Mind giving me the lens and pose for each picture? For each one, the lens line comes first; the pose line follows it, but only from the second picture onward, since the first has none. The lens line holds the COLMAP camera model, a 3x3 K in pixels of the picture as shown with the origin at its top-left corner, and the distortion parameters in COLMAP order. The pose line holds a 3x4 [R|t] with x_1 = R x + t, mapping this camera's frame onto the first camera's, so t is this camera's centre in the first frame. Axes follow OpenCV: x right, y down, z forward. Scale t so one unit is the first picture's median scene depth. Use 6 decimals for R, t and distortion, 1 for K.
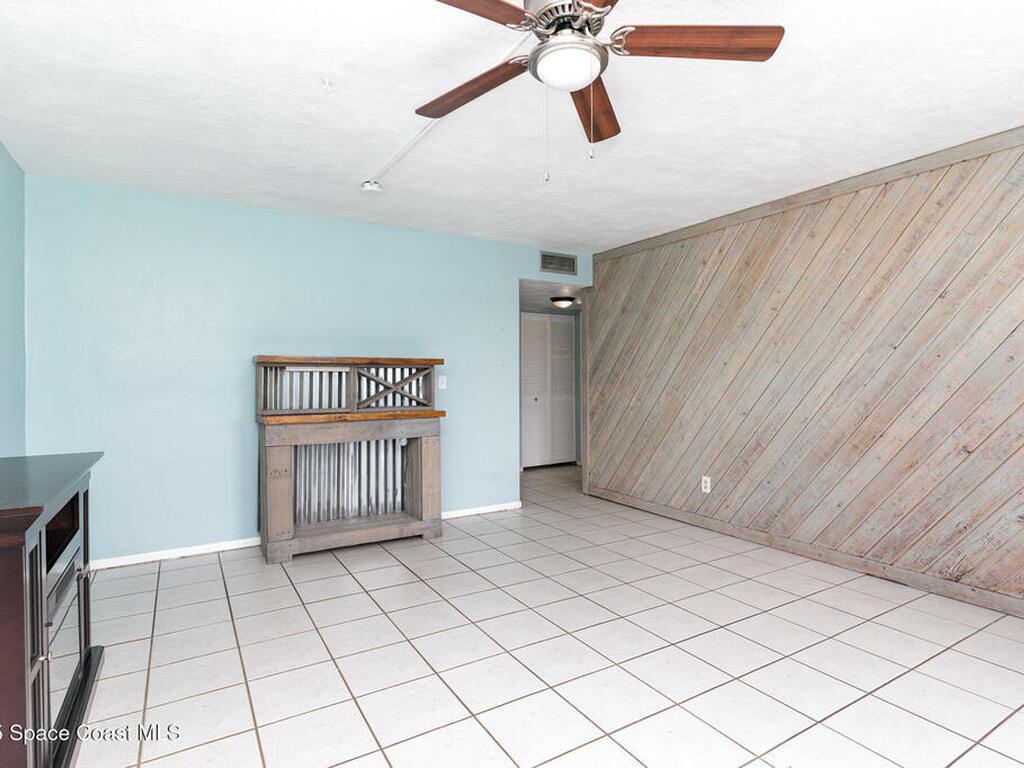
lens RADIAL K [[550.2, 0, 509.1], [0, 550.2, 393.0], [0, 0, 1]] dist [-0.001927, 0.000386]
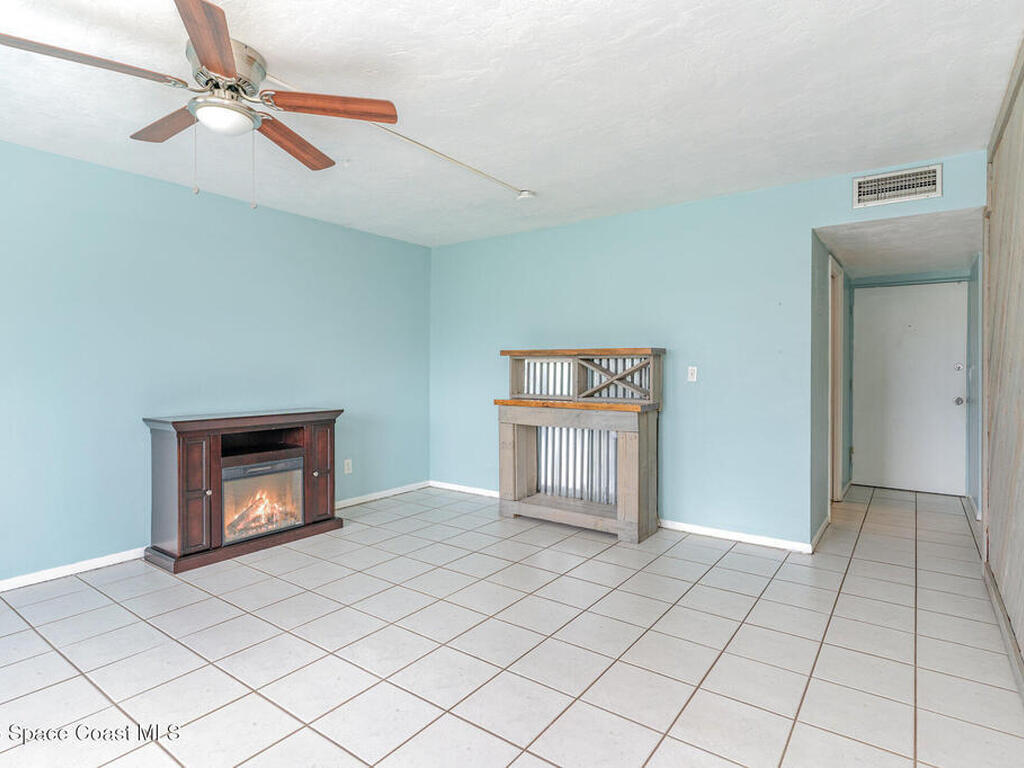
lens RADIAL K [[553.2, 0, 515.0], [0, 553.2, 366.6], [0, 0, 1]] dist [0.001242, 0.000199]
pose [[0.398134, 0.006617, -0.917303, 0.648243], [-0.027357, 0.999615, -0.004663, -0.022613], [0.916919, 0.026951, 0.398162, 0.453035]]
